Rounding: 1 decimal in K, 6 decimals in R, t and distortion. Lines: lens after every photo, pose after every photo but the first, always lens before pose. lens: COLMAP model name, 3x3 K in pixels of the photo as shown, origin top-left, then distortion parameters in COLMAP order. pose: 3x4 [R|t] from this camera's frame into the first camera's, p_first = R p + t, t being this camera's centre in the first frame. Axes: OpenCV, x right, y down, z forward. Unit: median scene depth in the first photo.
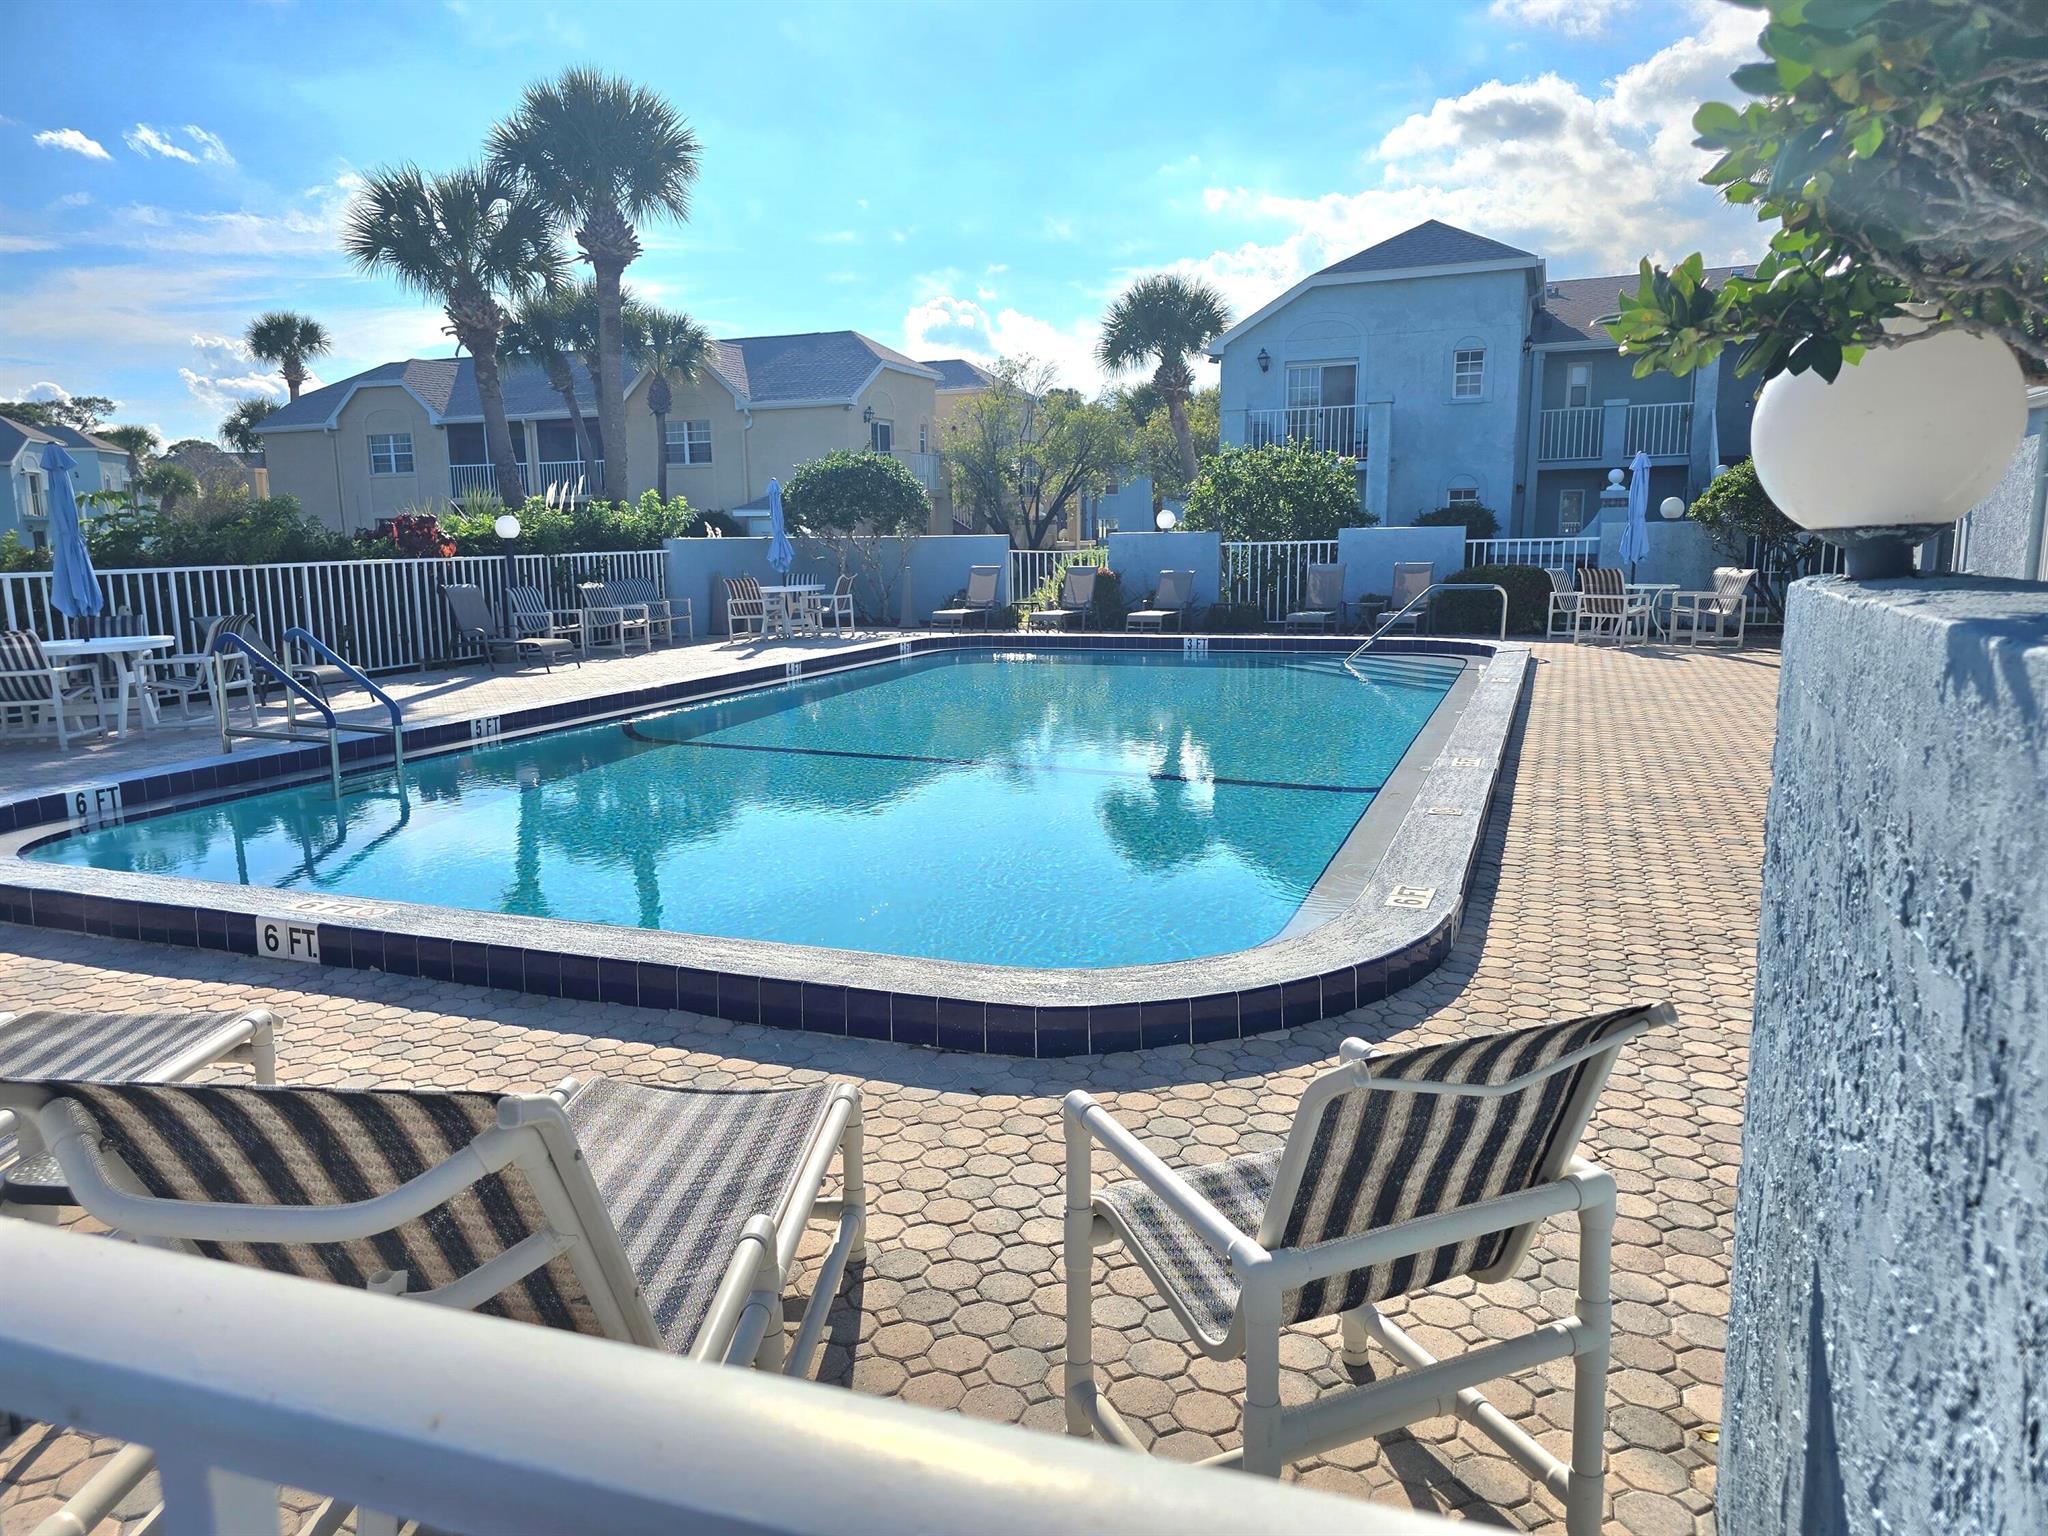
lens RADIAL K [[1409.9, 0, 1024.0], [0, 1409.9, 768.0], [0, 0, 1]] dist [0.099149, -0.125407]
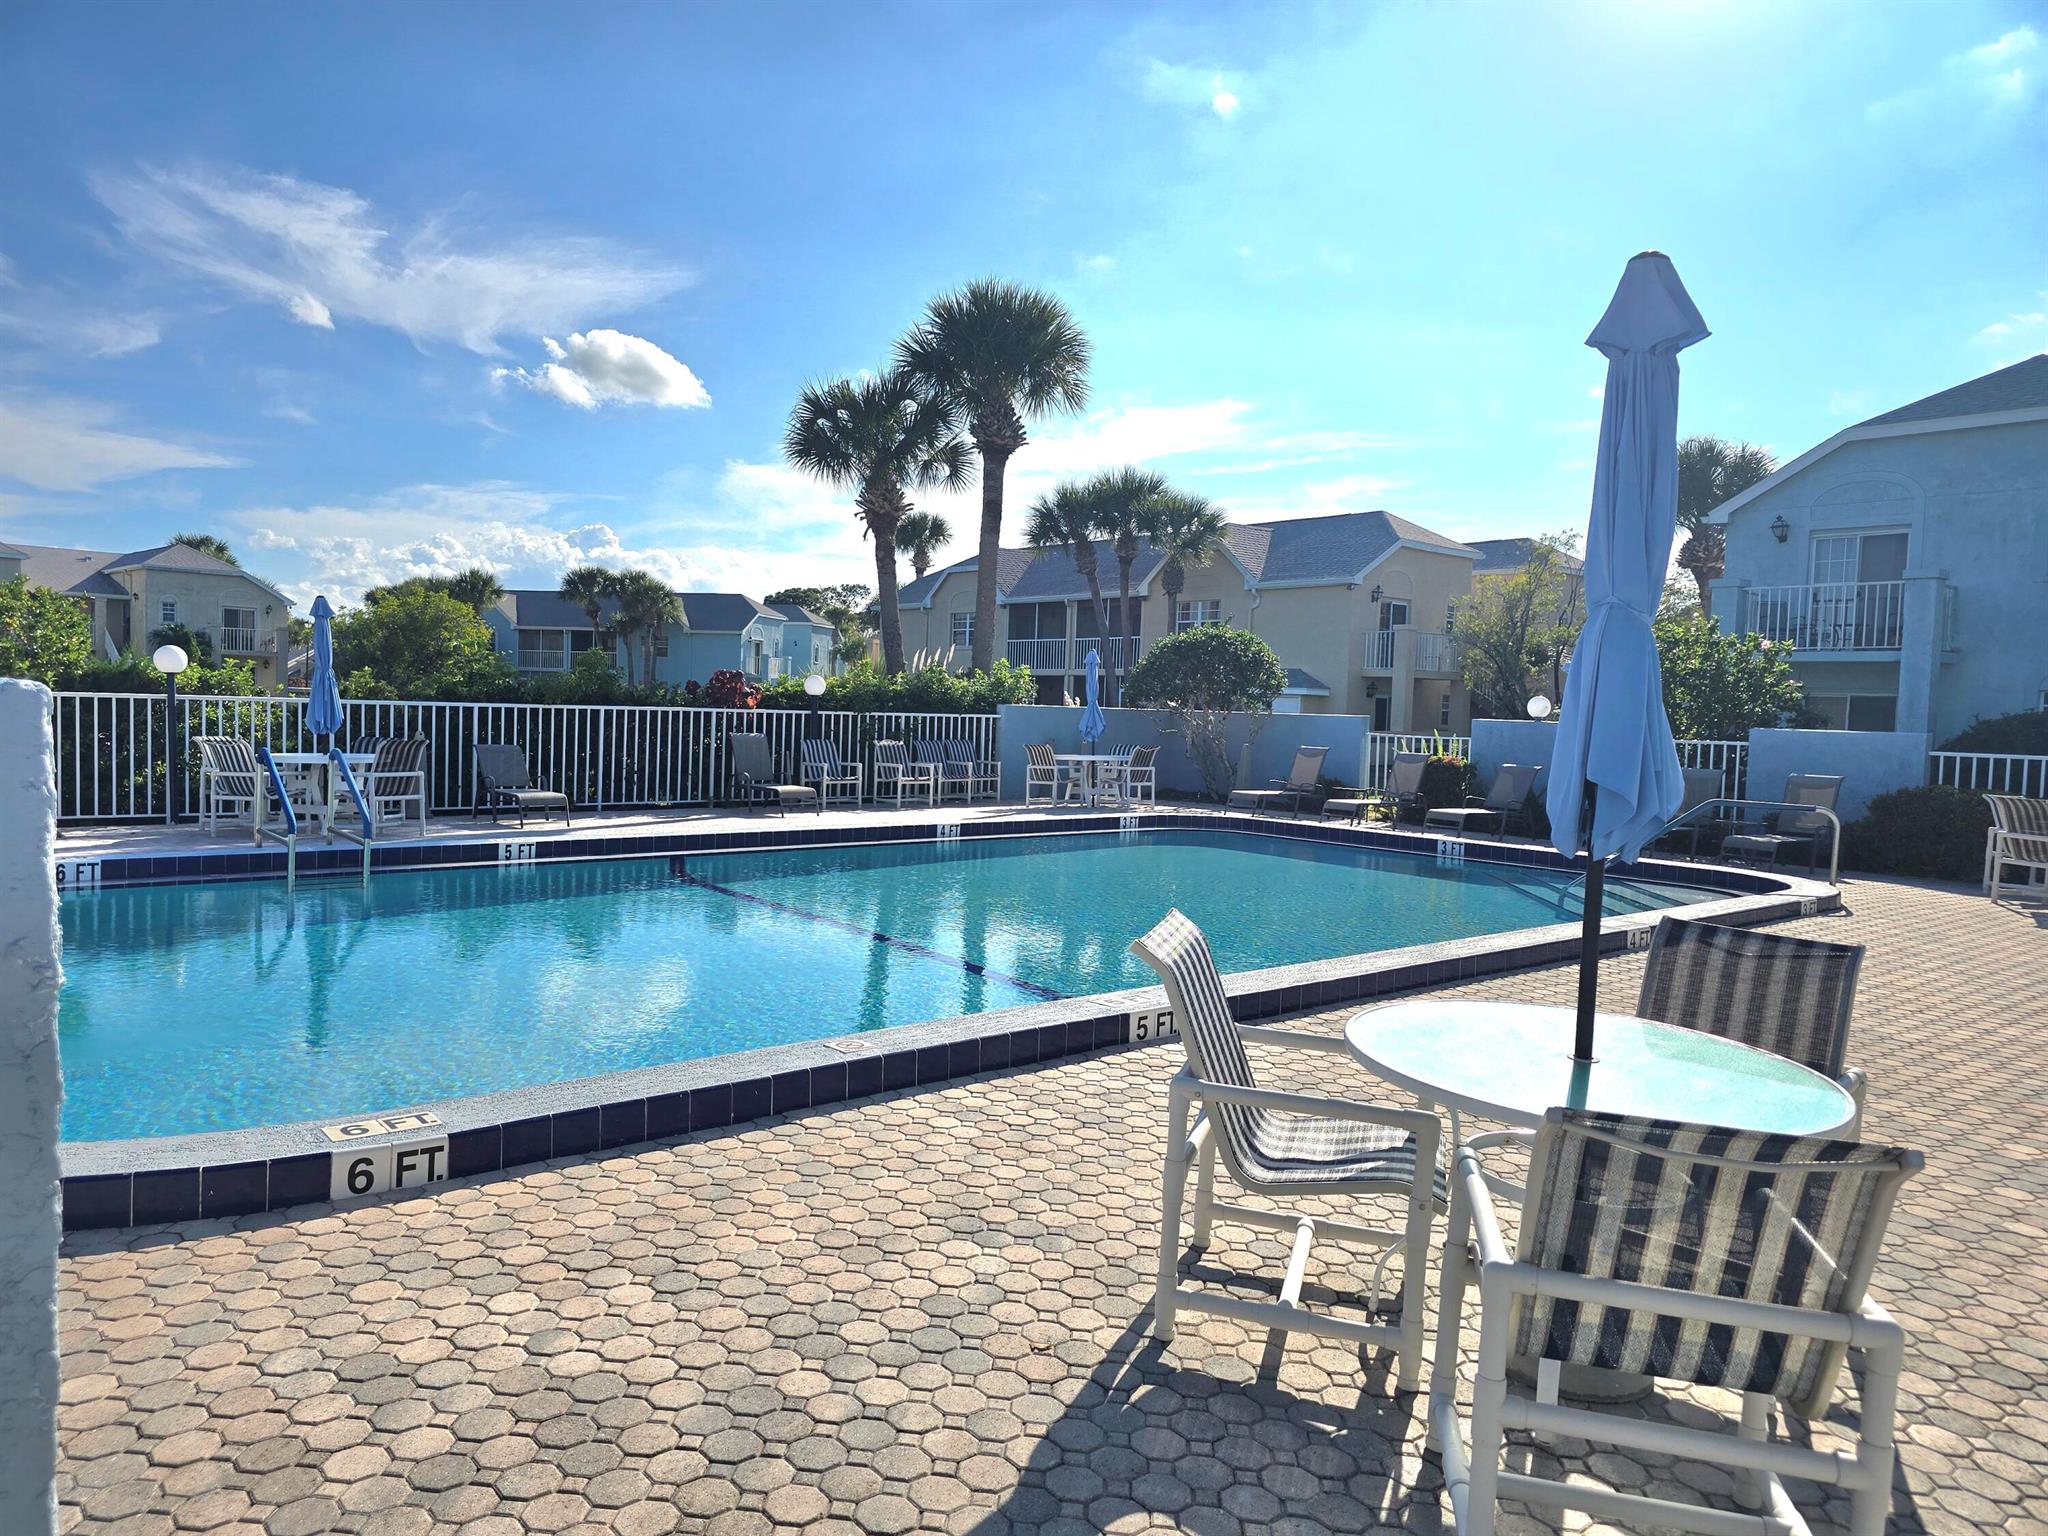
lens RADIAL K [[1409.9, 0, 1024.0], [0, 1409.9, 768.0], [0, 0, 1]] dist [0.099149, -0.125407]
pose [[0.880890, 0.064583, -0.468895, 0.242372], [-0.123650, 0.987646, -0.096262, -0.017992], [0.456885, 0.142775, 0.877993, 0.109727]]
